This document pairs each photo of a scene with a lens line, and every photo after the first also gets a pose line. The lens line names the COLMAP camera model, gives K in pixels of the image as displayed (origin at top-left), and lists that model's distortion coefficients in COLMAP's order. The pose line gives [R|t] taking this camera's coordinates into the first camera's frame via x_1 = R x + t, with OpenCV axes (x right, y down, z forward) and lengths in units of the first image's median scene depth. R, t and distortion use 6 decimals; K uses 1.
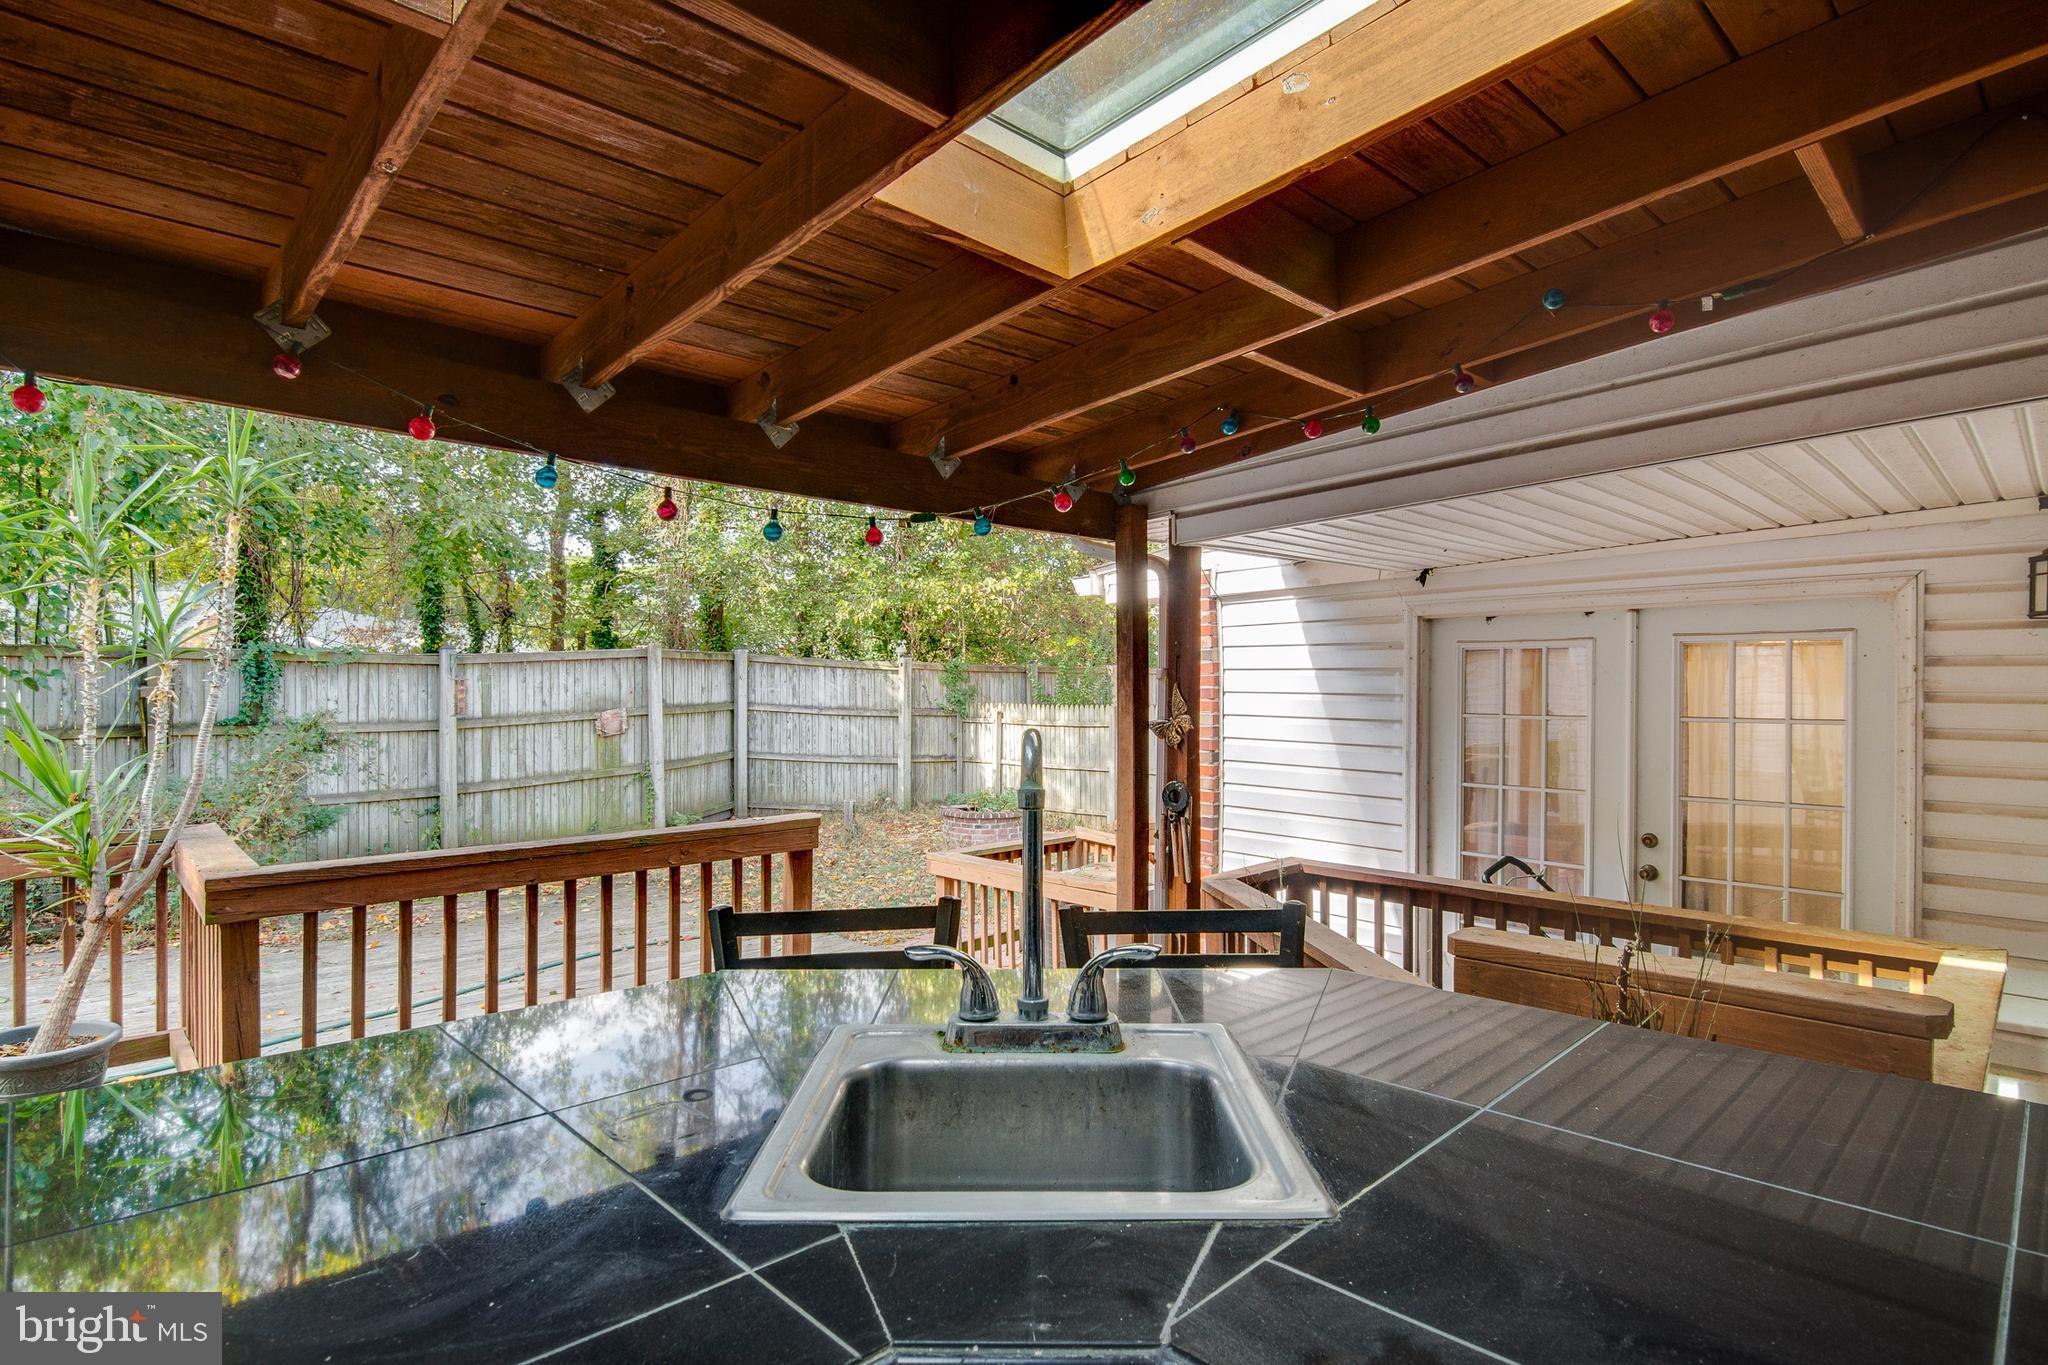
lens RADIAL K [[1085.6, 0, 1044.9], [0, 1085.6, 694.4], [0, 0, 1]] dist [-0.005946, -0.003129]
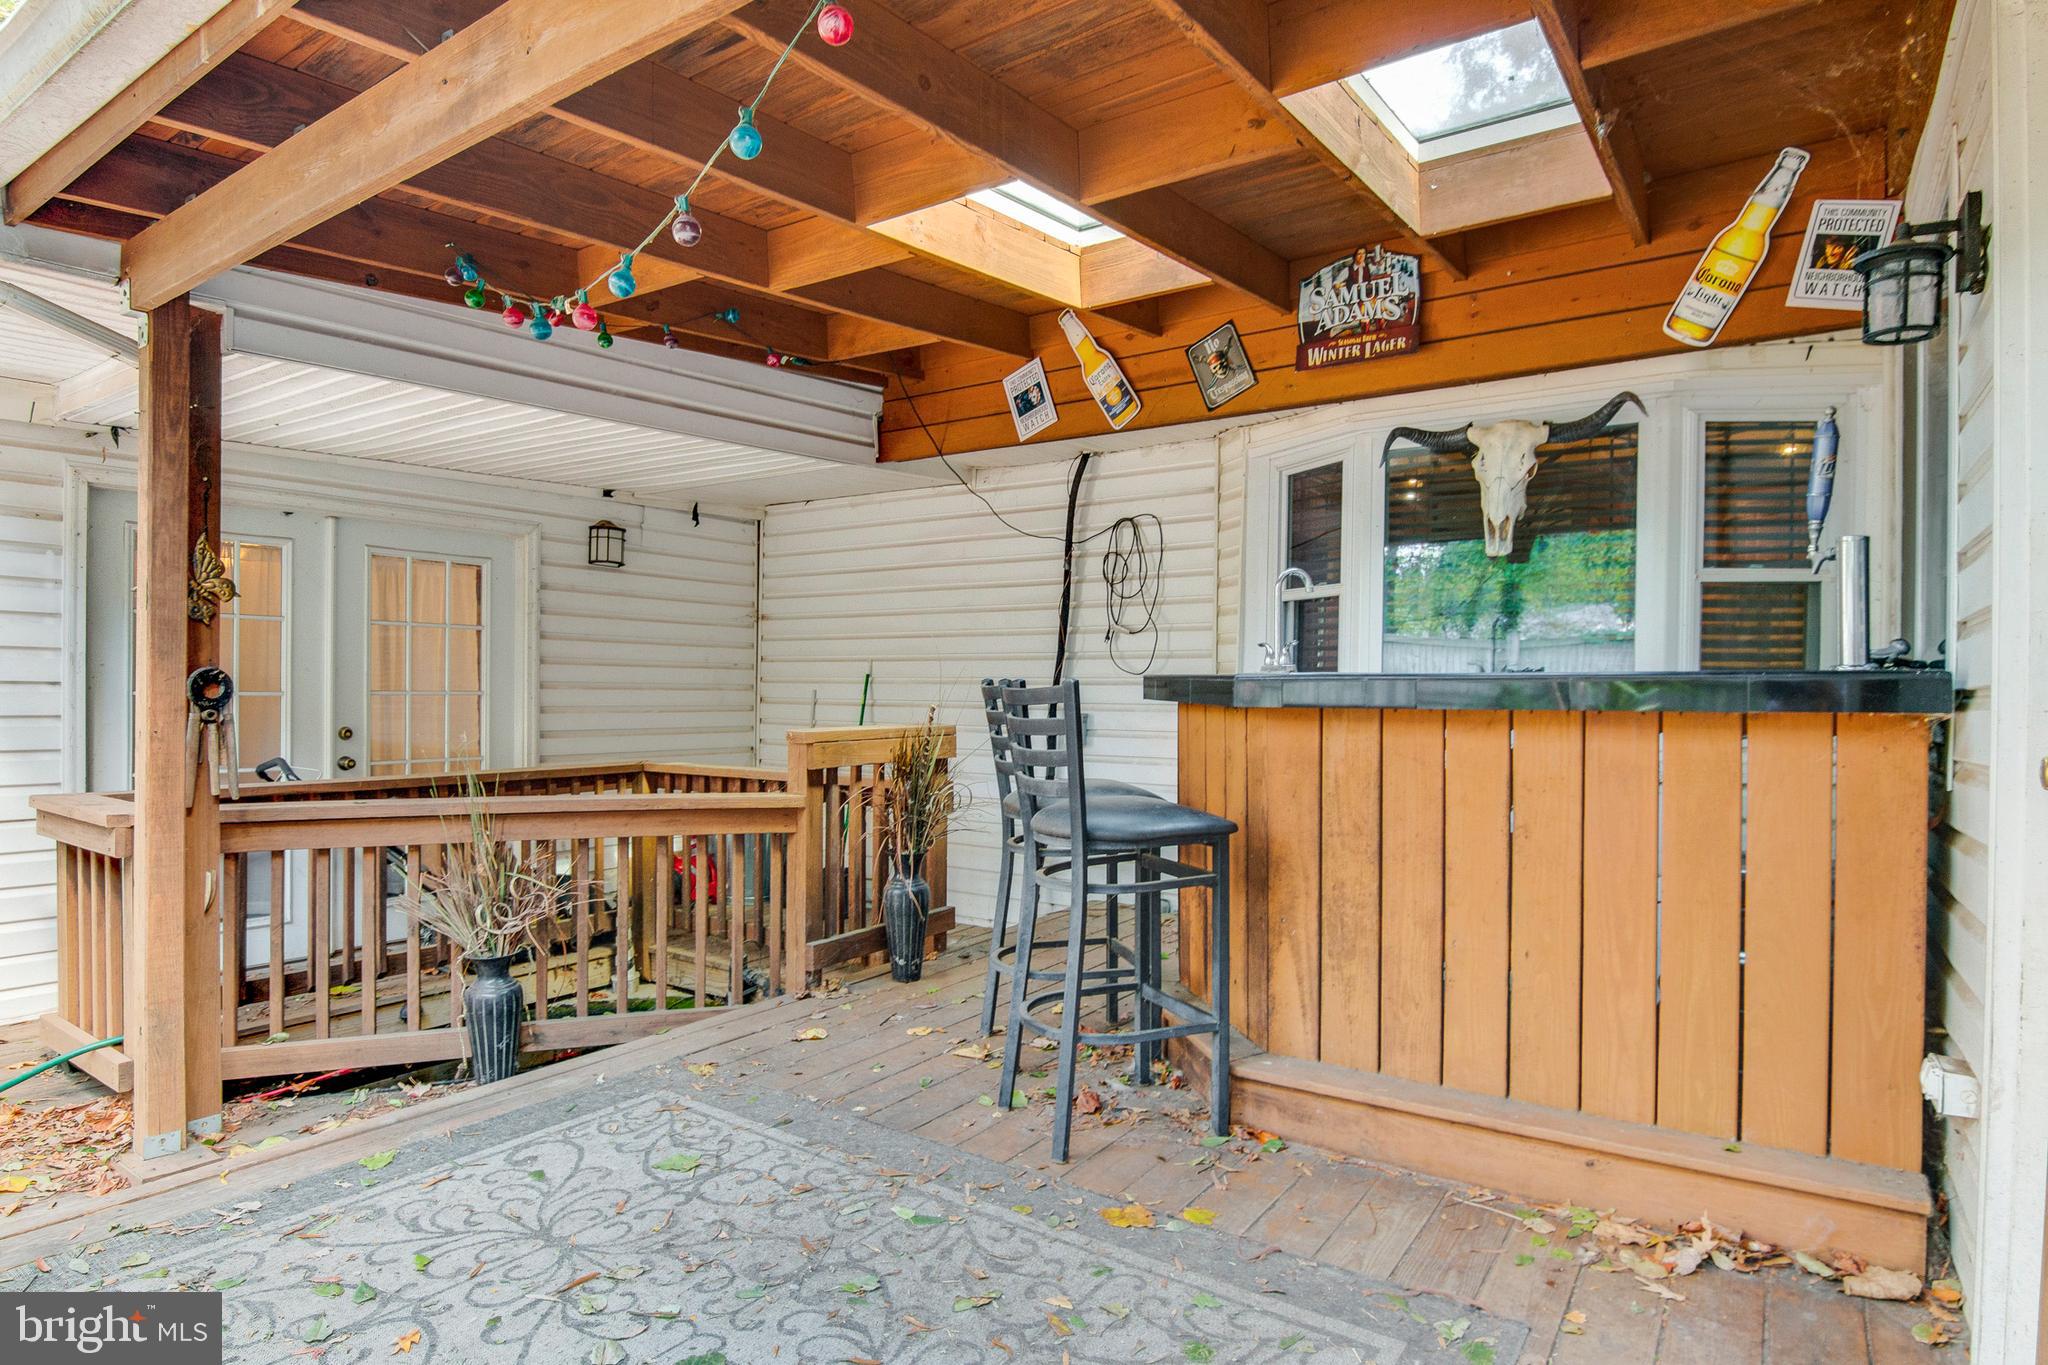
lens RADIAL K [[1133.5, 0, 1037.4], [0, 1133.5, 692.5], [0, 0, 1]] dist [-0.005916, -0.000933]
pose [[-0.183257, -0.015255, 0.982947, -0.260415], [-0.008489, 0.999867, 0.013935, 0.027913], [-0.983028, -0.005791, -0.183362, 0.203694]]
